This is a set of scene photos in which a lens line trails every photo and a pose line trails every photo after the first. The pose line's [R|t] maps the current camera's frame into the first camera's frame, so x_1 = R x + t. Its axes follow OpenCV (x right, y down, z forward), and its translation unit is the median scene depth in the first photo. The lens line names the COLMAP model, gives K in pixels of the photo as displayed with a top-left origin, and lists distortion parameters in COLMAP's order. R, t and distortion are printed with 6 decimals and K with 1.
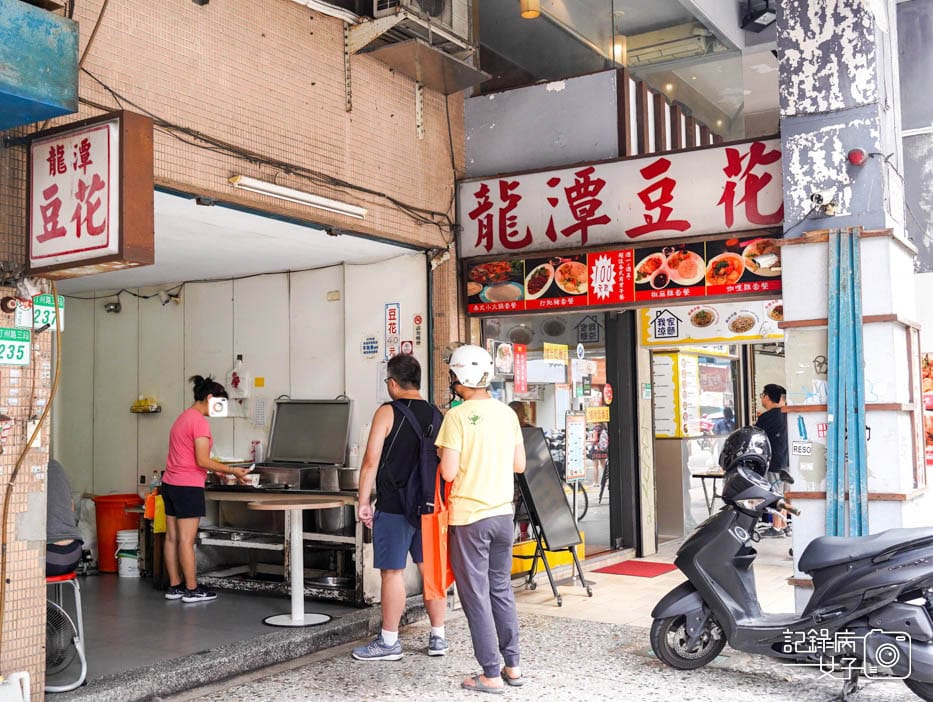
lens RADIAL K [[984.3, 0, 466.5], [0, 984.3, 351.0], [0, 0, 1]] dist [-0.219017, -0.000633]
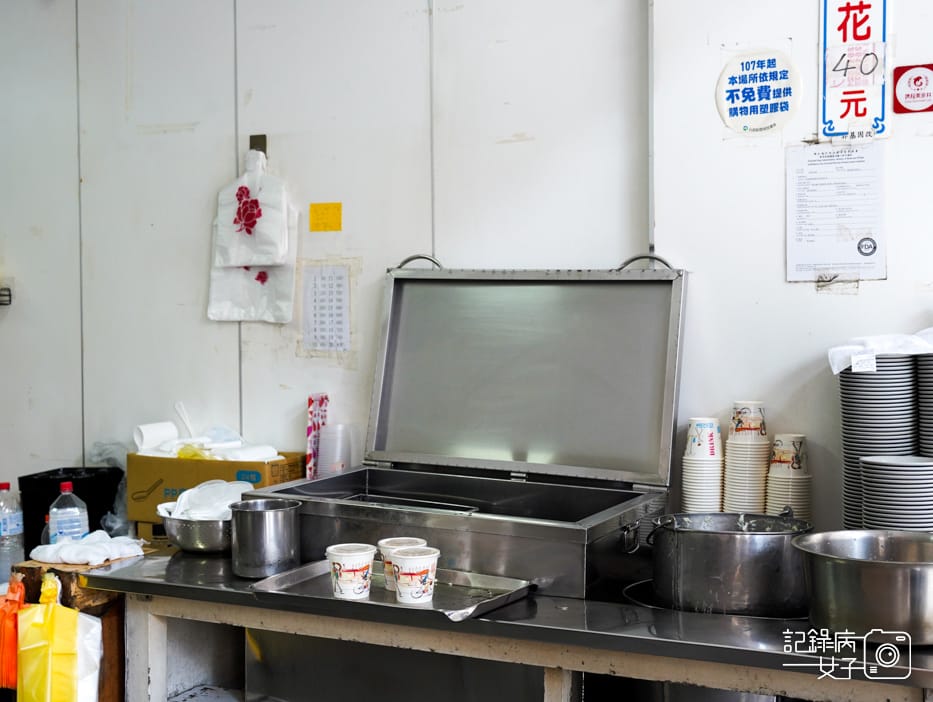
lens RADIAL K [[1173.6, 0, 466.5], [0, 1173.6, 351.0], [0, 0, 1]] dist [-0.009085, 0.001342]
pose [[0.997314, 0.008452, 0.072755, -0.210770], [-0.015975, 0.994508, 0.103439, 0.038523], [-0.071481, -0.104323, 0.991971, 0.650895]]
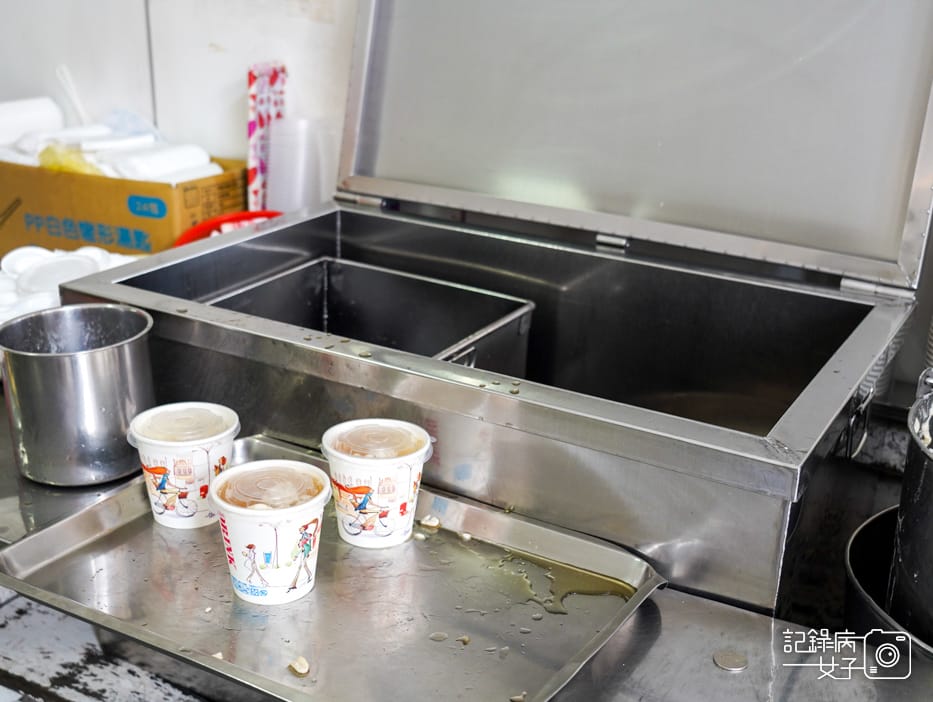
lens RADIAL K [[1141.7, 0, 466.5], [0, 1141.7, 351.0], [0, 0, 1]] dist [0.007672, -0.026310]
pose [[0.999233, 0.023815, 0.031092, -0.196896], [-0.034366, 0.913924, 0.404427, 0.055805], [-0.018784, -0.405185, 0.914042, 0.833779]]
